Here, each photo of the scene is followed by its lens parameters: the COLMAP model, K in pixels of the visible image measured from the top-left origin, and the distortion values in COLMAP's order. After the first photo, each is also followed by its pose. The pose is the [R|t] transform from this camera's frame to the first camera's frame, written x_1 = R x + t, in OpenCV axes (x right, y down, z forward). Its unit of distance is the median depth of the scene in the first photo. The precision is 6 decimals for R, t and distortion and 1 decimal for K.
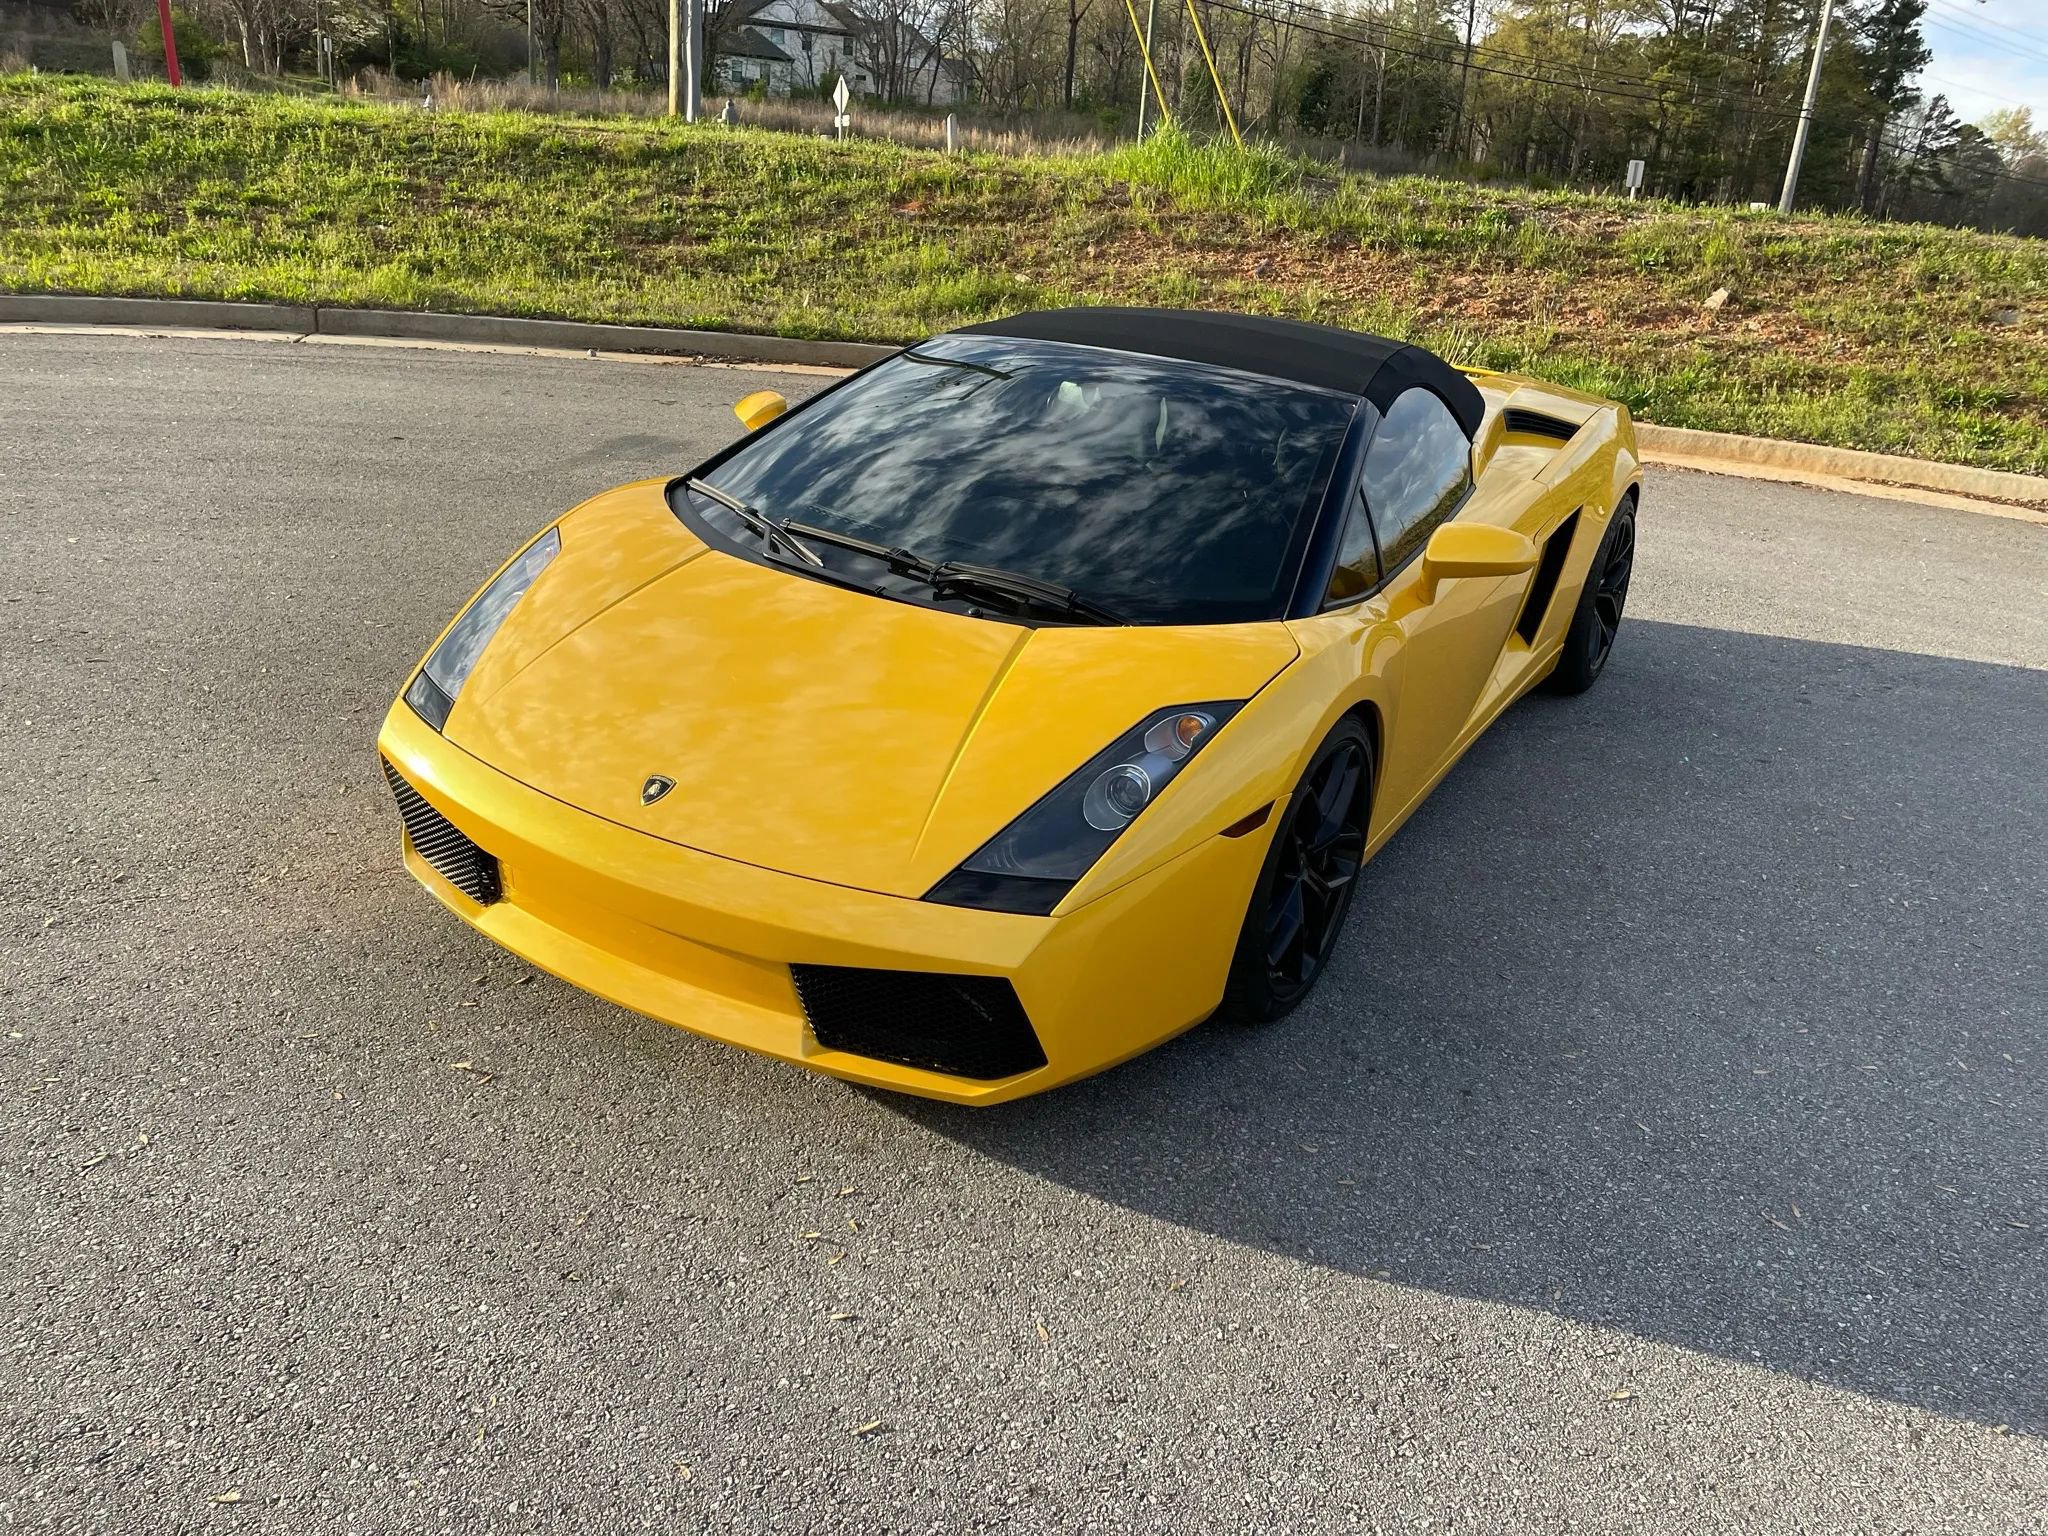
lens RADIAL K [[1538.6, 0, 1031.2], [0, 1538.6, 756.6], [0, 0, 1]] dist [0.084334, -0.106879]
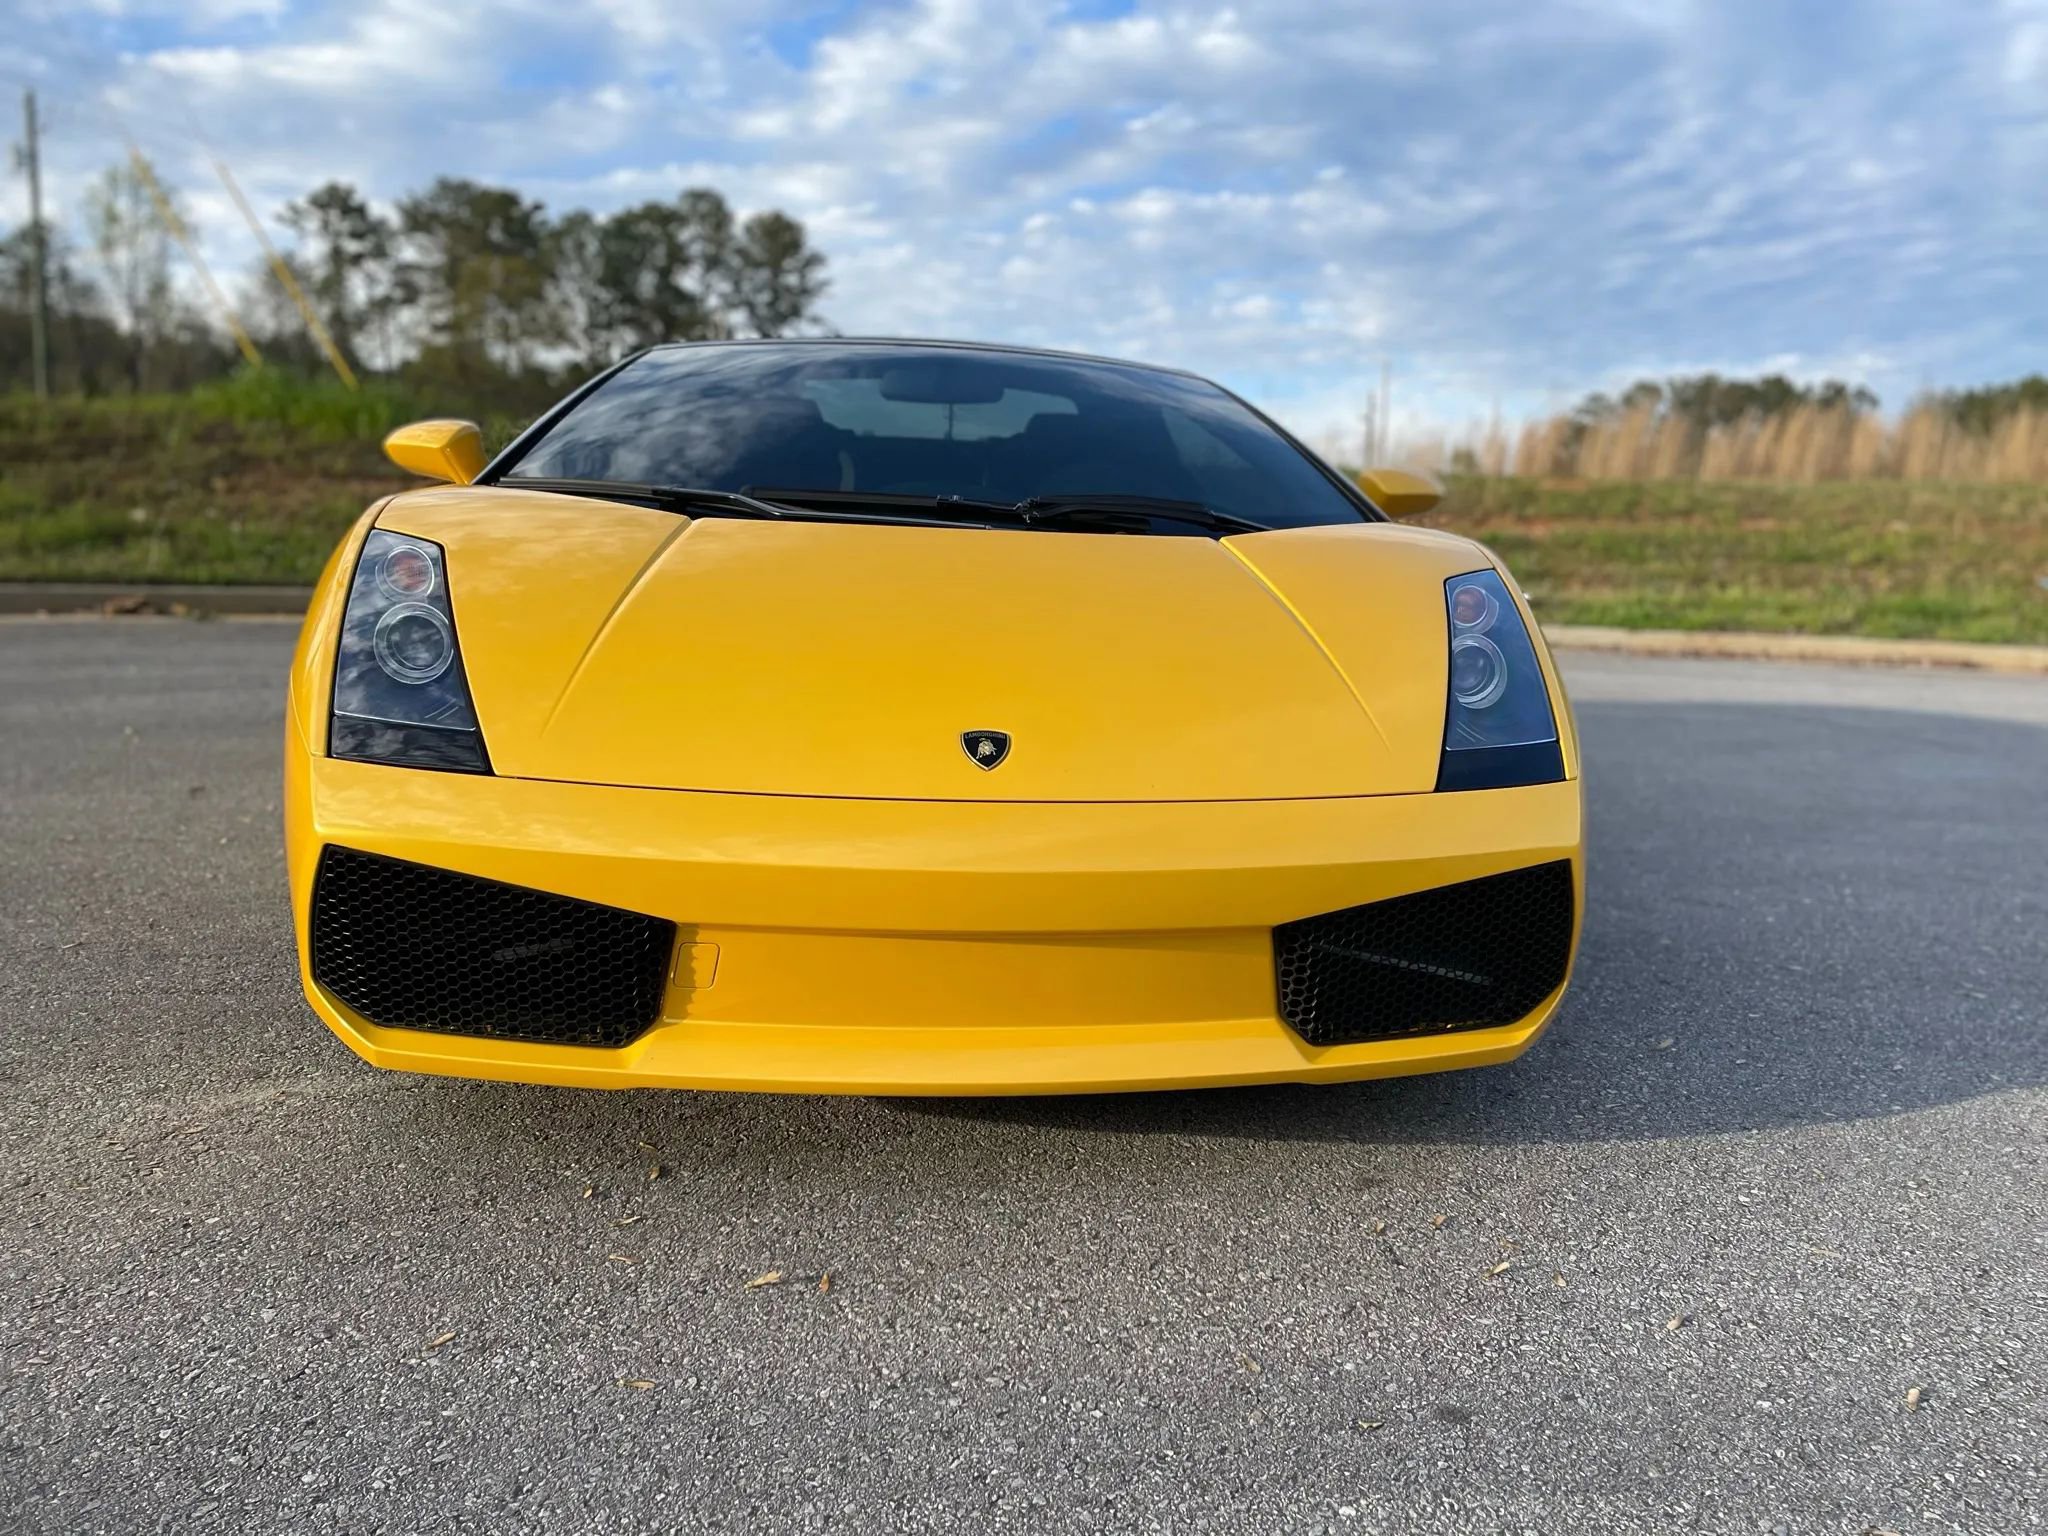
lens RADIAL K [[1538.6, 0, 1031.2], [0, 1538.6, 756.6], [0, 0, 1]] dist [0.084334, -0.106879]
pose [[0.798227, -0.135146, 0.587000, -0.505815], [0.243650, 0.963667, -0.109459, 0.083533], [-0.550880, 0.230396, 0.802153, 0.370925]]
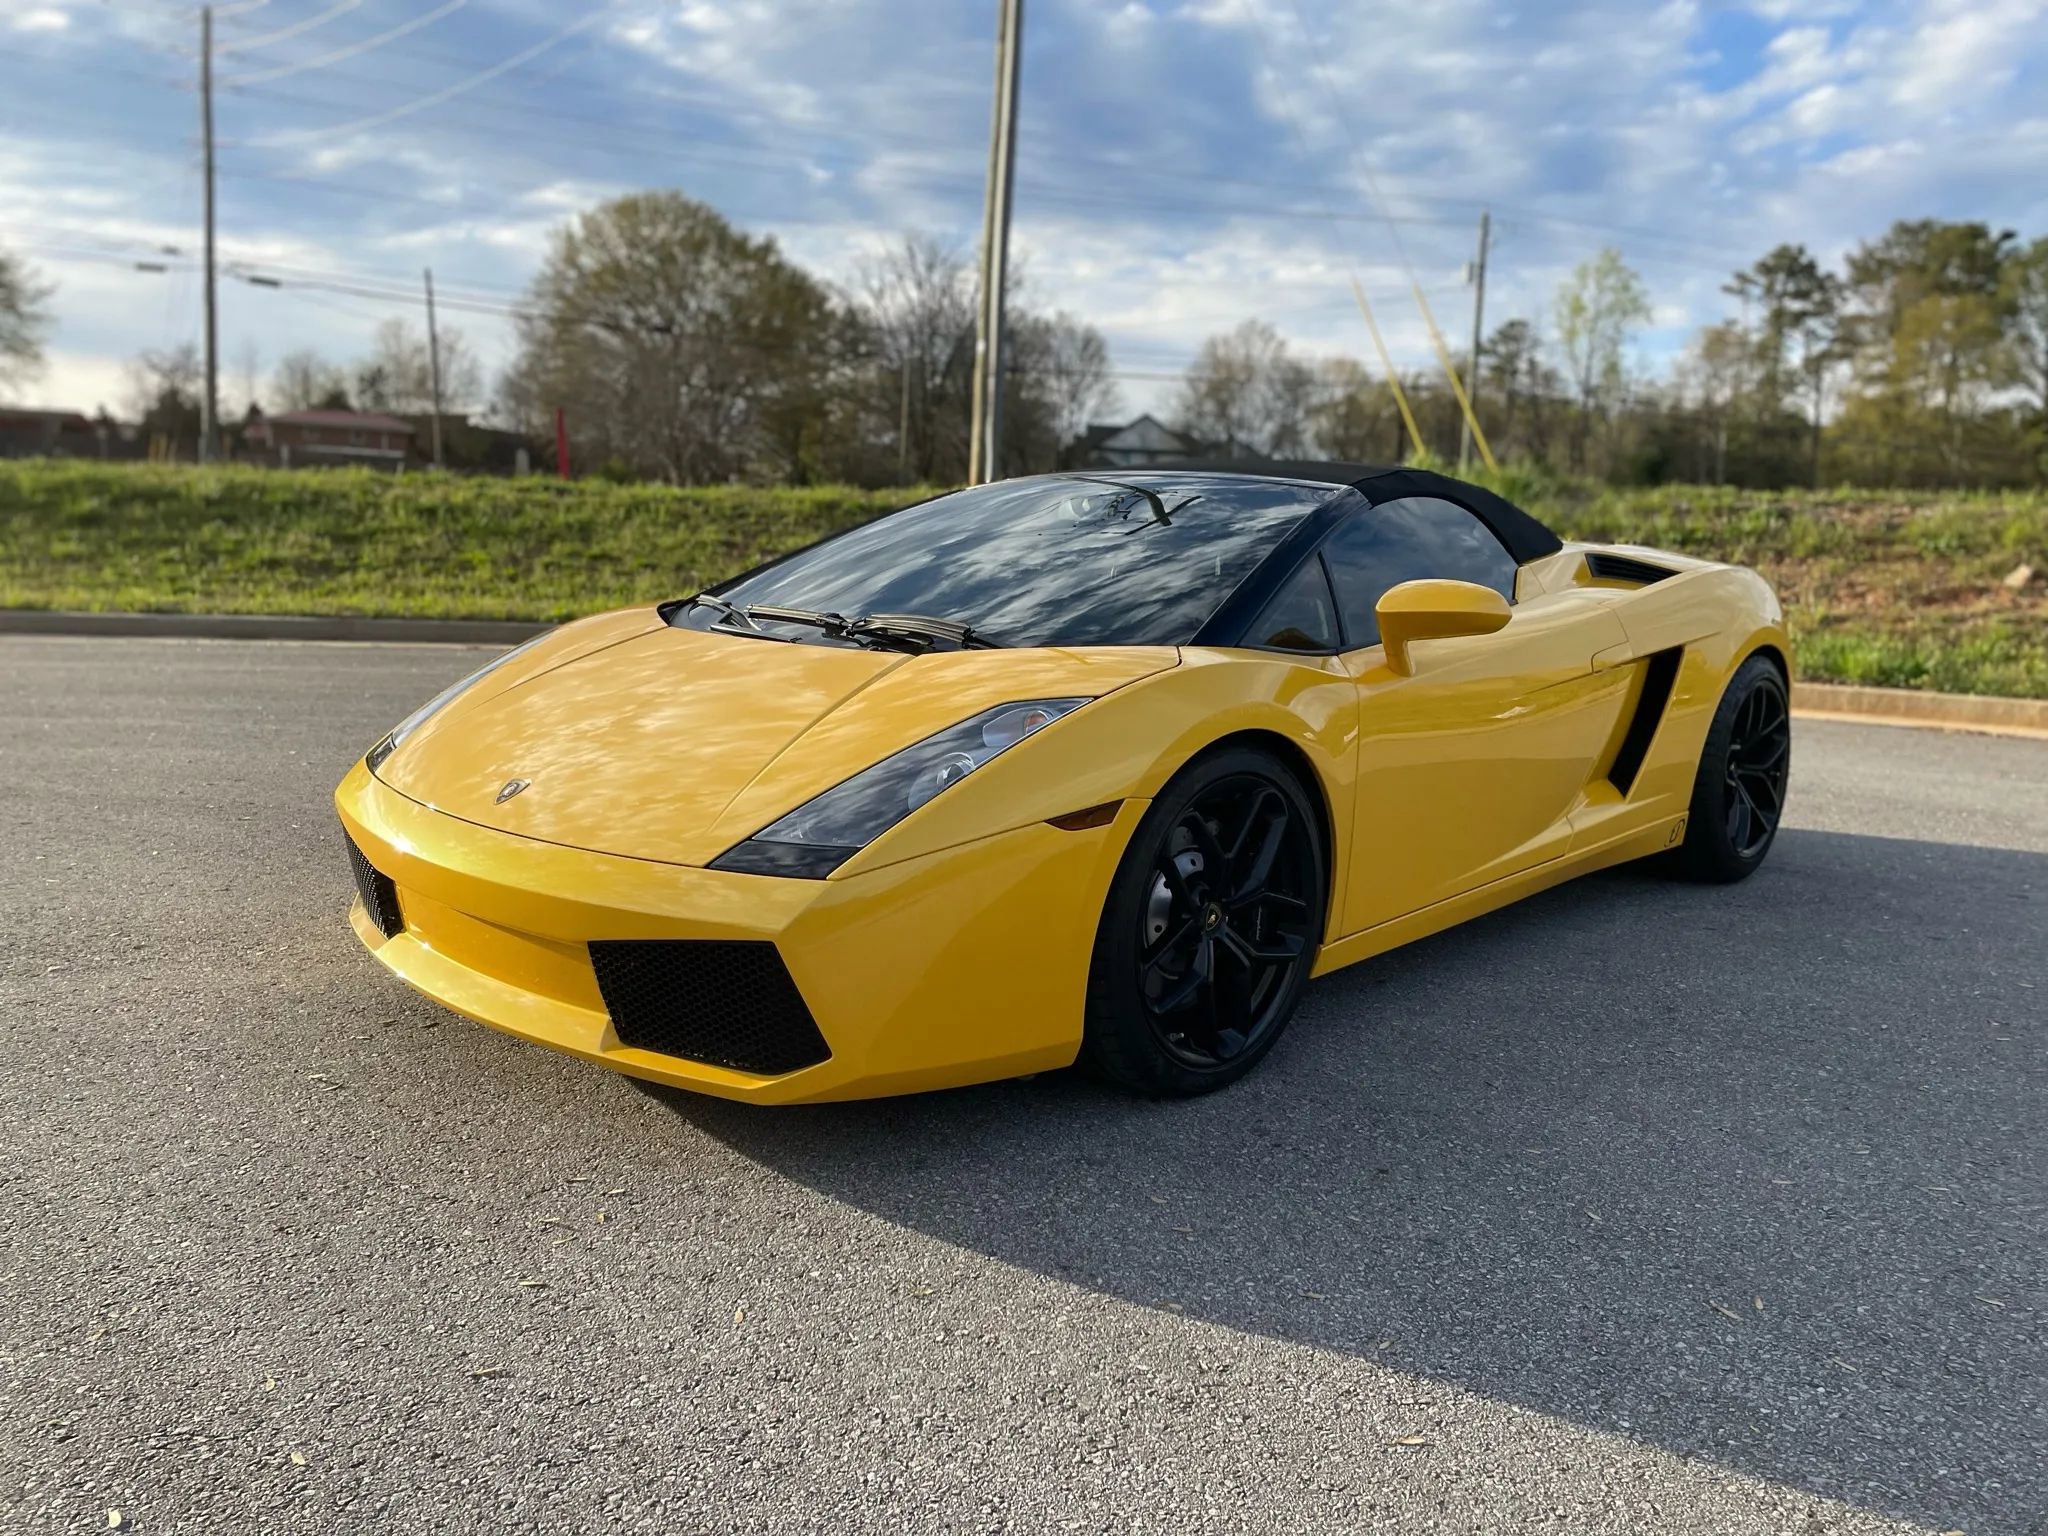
lens RADIAL K [[1540.3, 0, 1018.6], [0, 1540.3, 769.6], [0, 0, 1]] dist [0.083570, -0.103215]
pose [[0.974384, -0.009705, -0.224680, 0.248411], [-0.043448, 0.972122, -0.230414, 0.184276], [0.220653, 0.234274, 0.946799, 0.093739]]
